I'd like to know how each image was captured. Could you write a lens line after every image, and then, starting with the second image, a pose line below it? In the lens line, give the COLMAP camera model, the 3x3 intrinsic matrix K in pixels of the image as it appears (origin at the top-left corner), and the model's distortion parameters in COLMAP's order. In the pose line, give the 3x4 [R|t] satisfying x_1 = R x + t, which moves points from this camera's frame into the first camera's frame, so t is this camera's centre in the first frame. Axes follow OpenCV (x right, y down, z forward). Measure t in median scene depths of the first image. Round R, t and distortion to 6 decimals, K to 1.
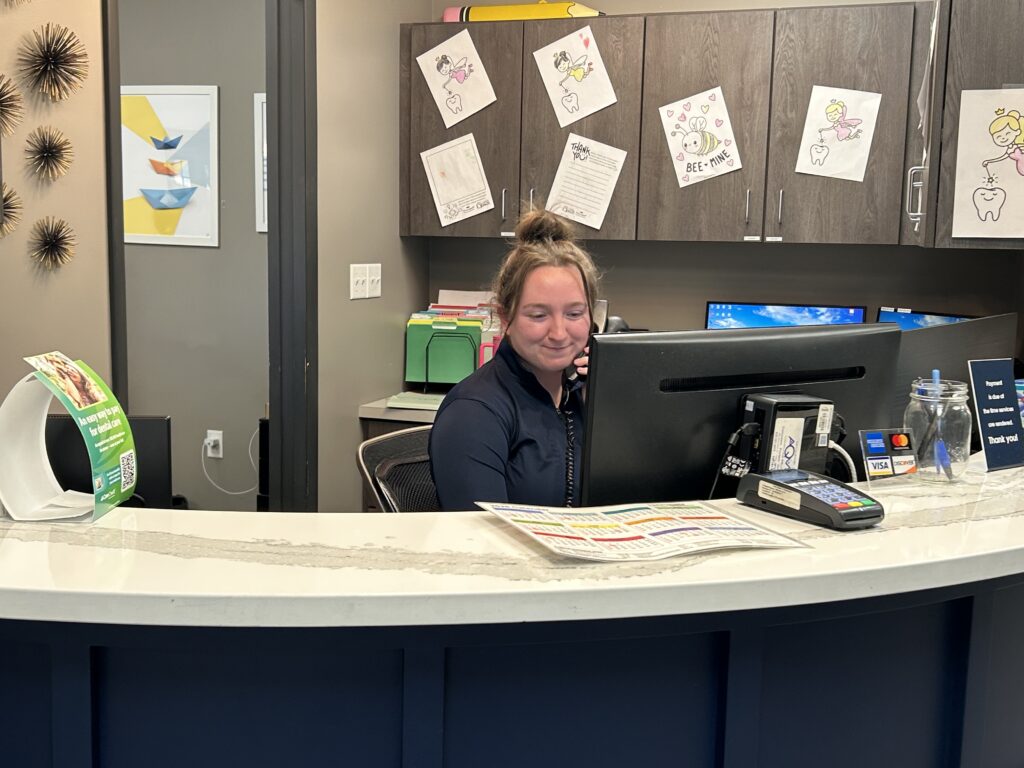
lens RADIAL K [[1166.6, 0, 512.0], [0, 1166.6, 384.0], [0, 0, 1]] dist [0.199524, -0.717126]
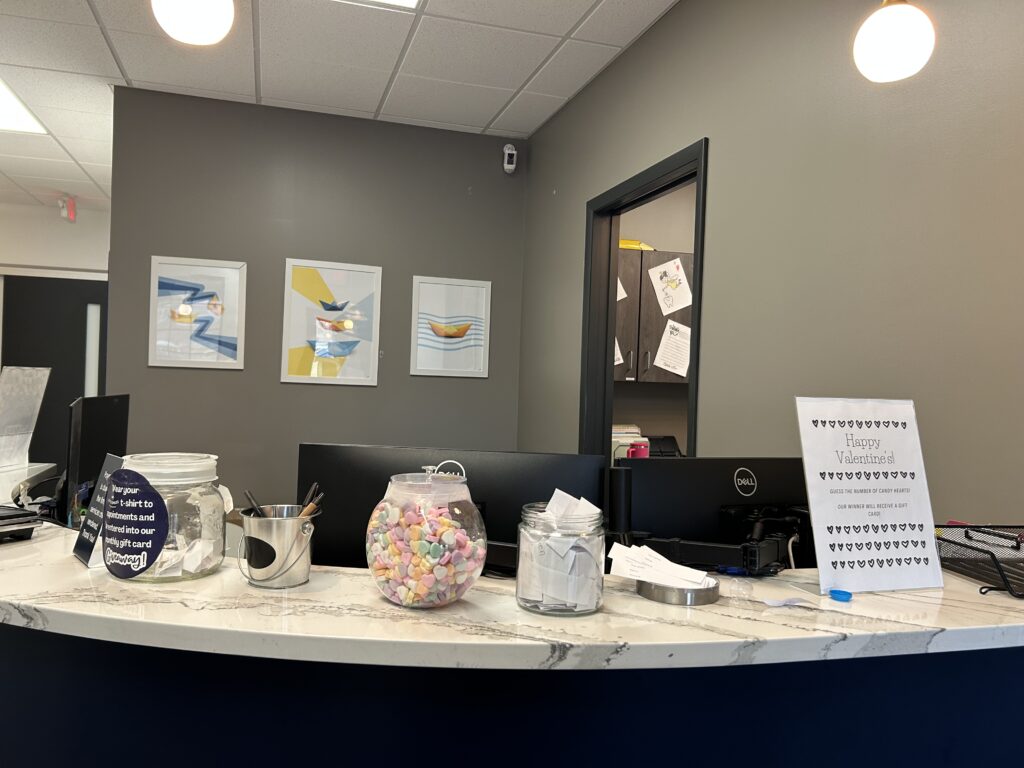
lens RADIAL K [[771.3, 0, 512.0], [0, 771.3, 384.0], [0, 0, 1]] dist [0.065093, -0.069093]
pose [[0.807734, -0.001851, 0.589544, -0.779873], [0.059363, 0.995168, -0.078208, -0.051746], [-0.586551, 0.098169, 0.803941, 0.267871]]
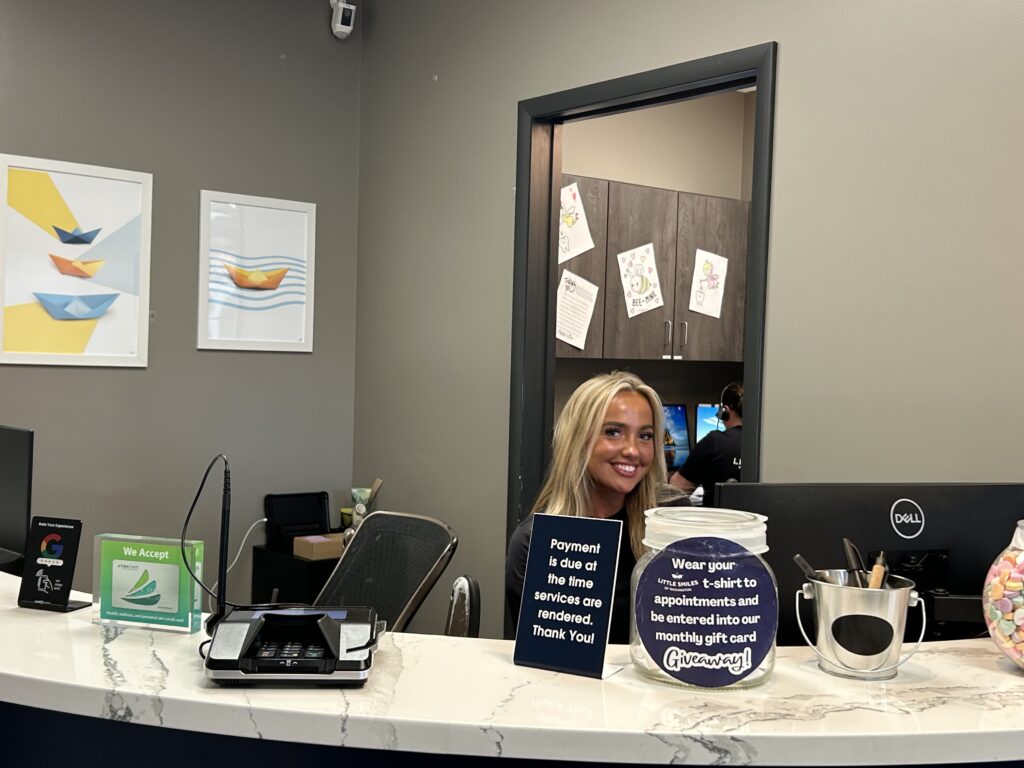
lens RADIAL K [[1166.6, 0, 512.0], [0, 1166.6, 384.0], [0, 0, 1]] dist [0.199524, -0.717126]
pose [[0.529542, -0.033665, 0.847615, -0.989244], [0.086754, 0.996122, -0.014636, -0.087163], [-0.843836, 0.081285, 0.530409, 0.437372]]
